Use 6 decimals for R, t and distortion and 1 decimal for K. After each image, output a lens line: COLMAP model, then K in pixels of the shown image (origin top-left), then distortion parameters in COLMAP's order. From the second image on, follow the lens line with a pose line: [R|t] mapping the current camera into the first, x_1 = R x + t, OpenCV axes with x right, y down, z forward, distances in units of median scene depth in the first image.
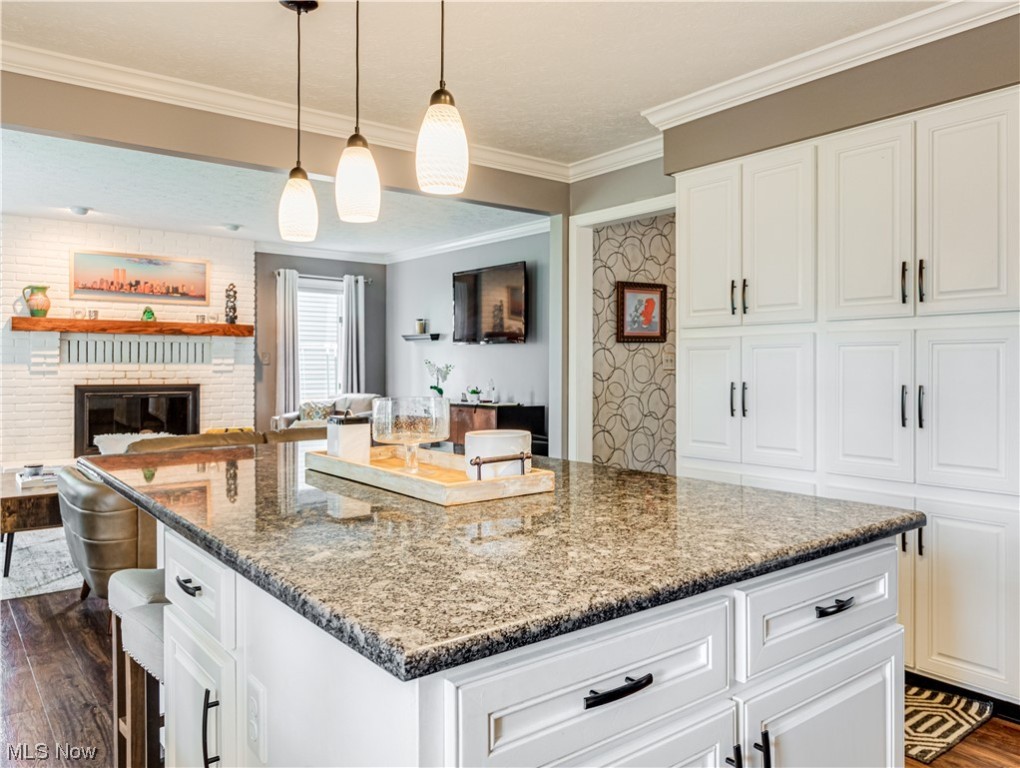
lens RADIAL K [[747.7, 0, 530.5], [0, 747.7, 369.3], [0, 0, 1]] dist [0.018973, -0.005473]
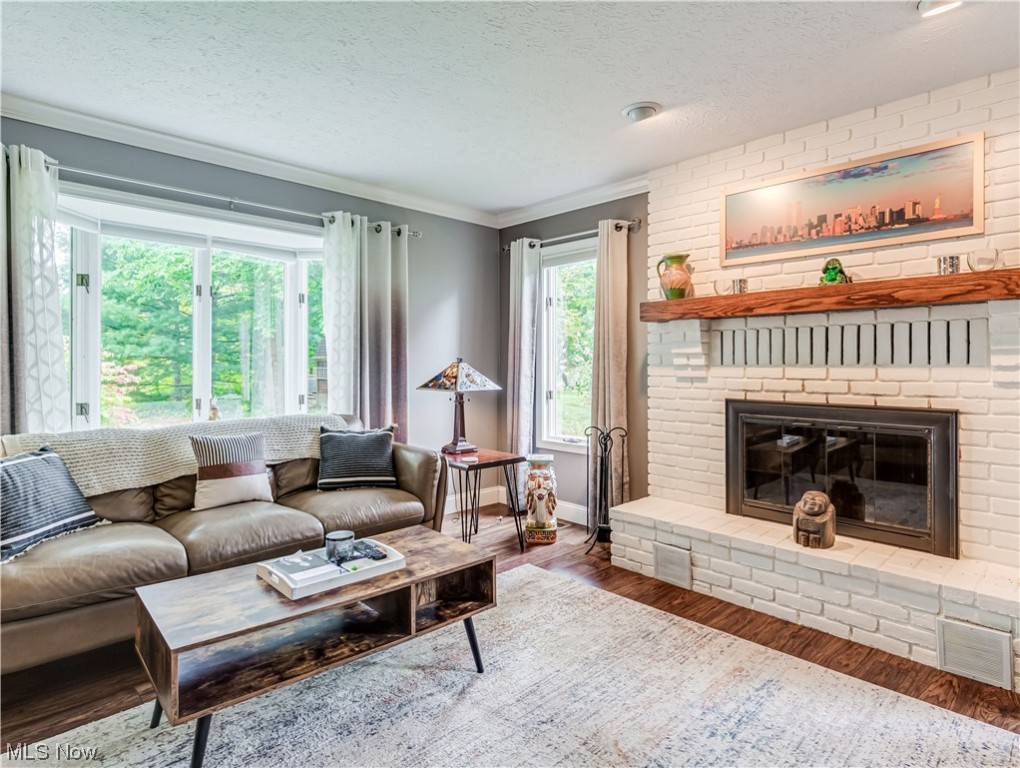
lens RADIAL K [[555.1, 0, 508.9], [0, 555.1, 362.4], [0, 0, 1]] dist [0.003671, -0.000212]
pose [[0.109842, -0.010851, -0.993890, -0.145230], [-0.008413, 0.999894, -0.011846, -0.003636], [0.993913, 0.009662, 0.109739, 0.733963]]
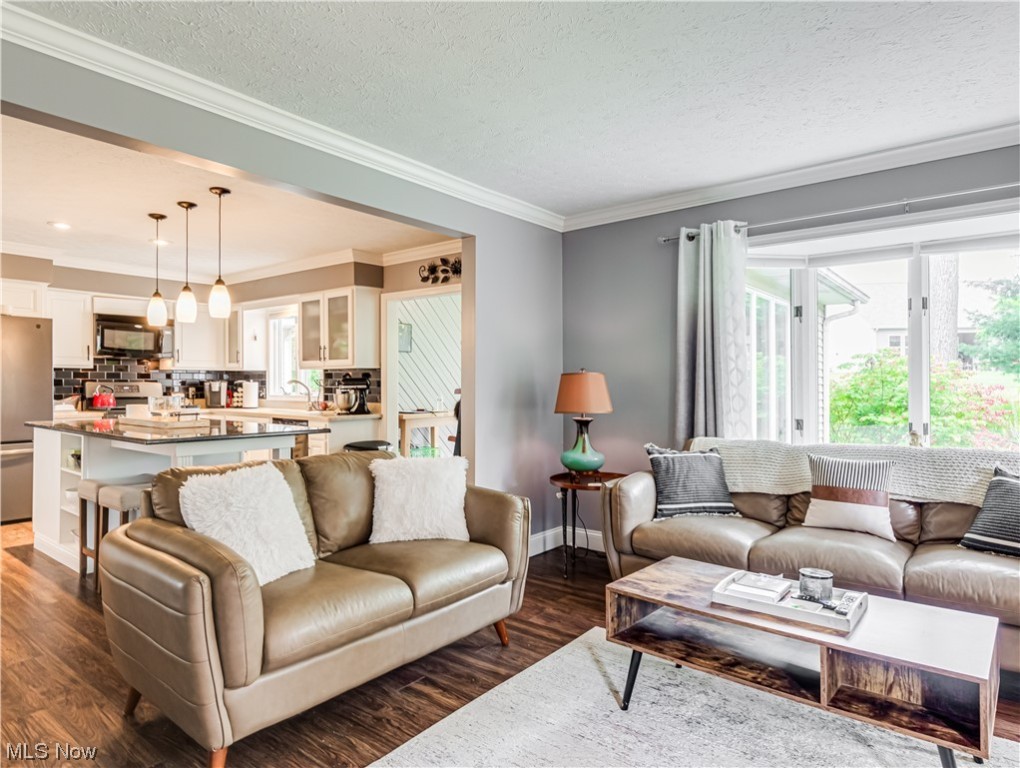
lens RADIAL K [[613.9, 0, 508.7], [0, 613.9, 384.5], [0, 0, 1]] dist [0.004265, -0.002680]
pose [[-0.967923, -0.004549, -0.251205, -0.234328], [-0.005846, 0.999973, 0.004417, -0.006434], [0.251179, 0.005744, -0.967924, 0.937765]]
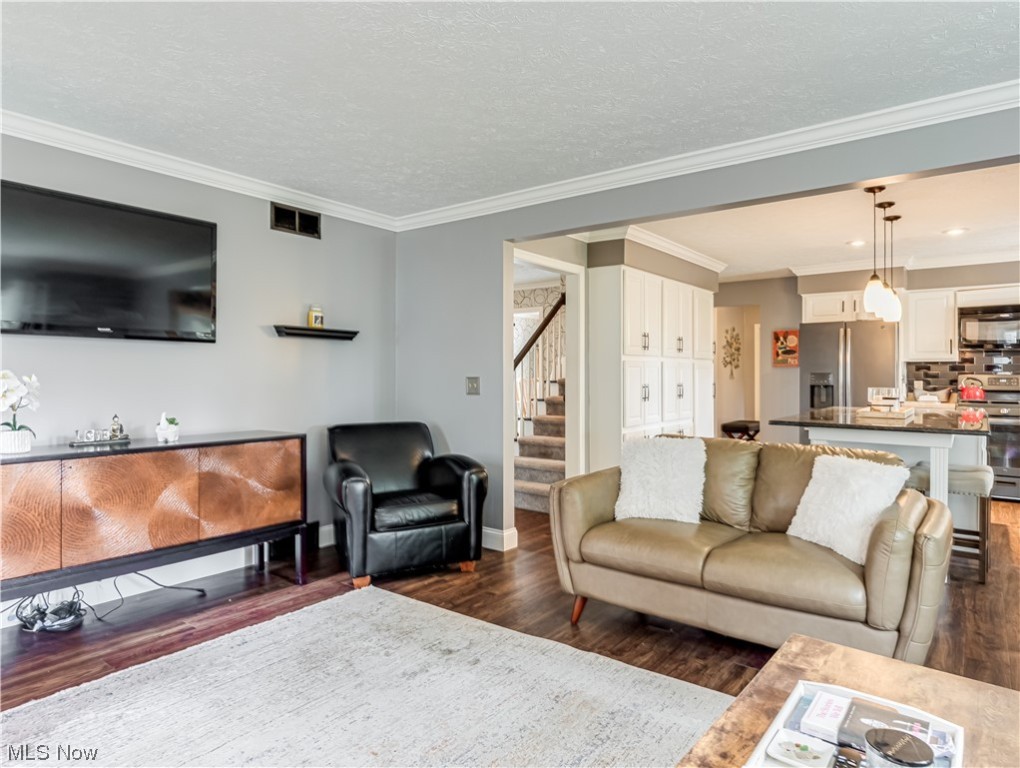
lens RADIAL K [[632.1, 0, 504.0], [0, 632.1, 377.1], [0, 0, 1]] dist [-0.008115, -0.001620]
pose [[-0.243973, -0.004694, 0.969771, -0.579299], [0.003264, 0.999979, 0.005661, -0.006581], [-0.969777, 0.004546, -0.243952, 0.819140]]
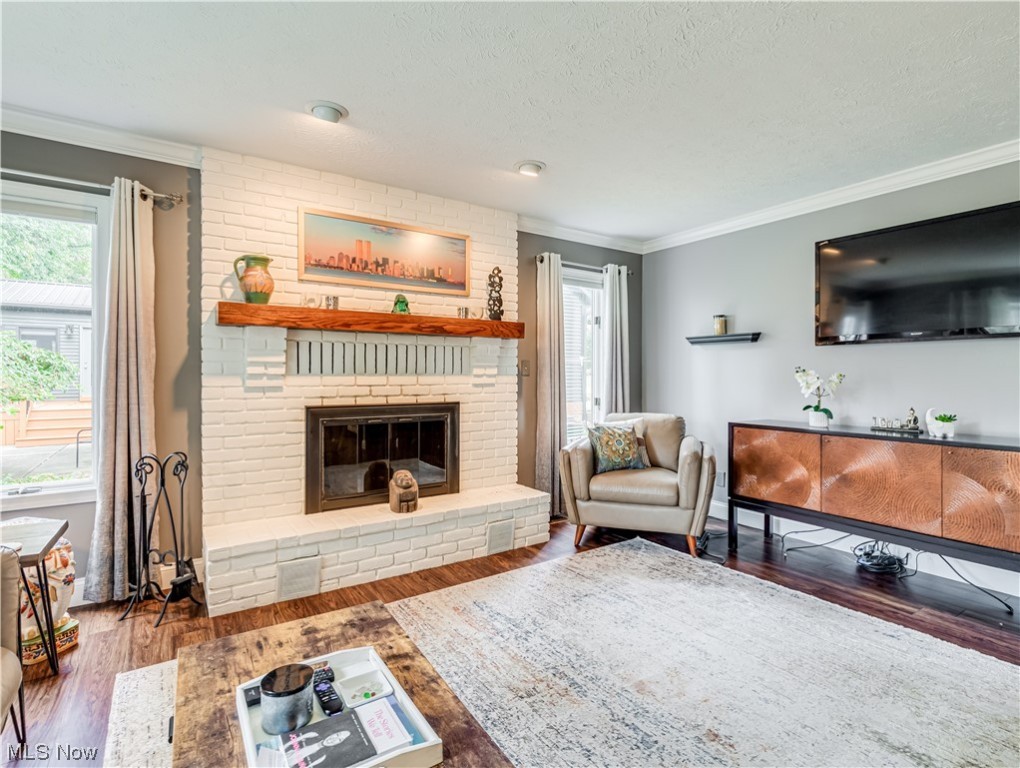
lens RADIAL K [[510.4, 0, 514.0], [0, 510.4, 377.2], [0, 0, 1]] dist [0.011358, -0.001550]
pose [[0.997057, -0.005438, -0.076467, -0.368257], [0.005241, 0.999982, -0.002778, -0.003604], [0.076481, 0.002369, 0.997068, 0.532109]]
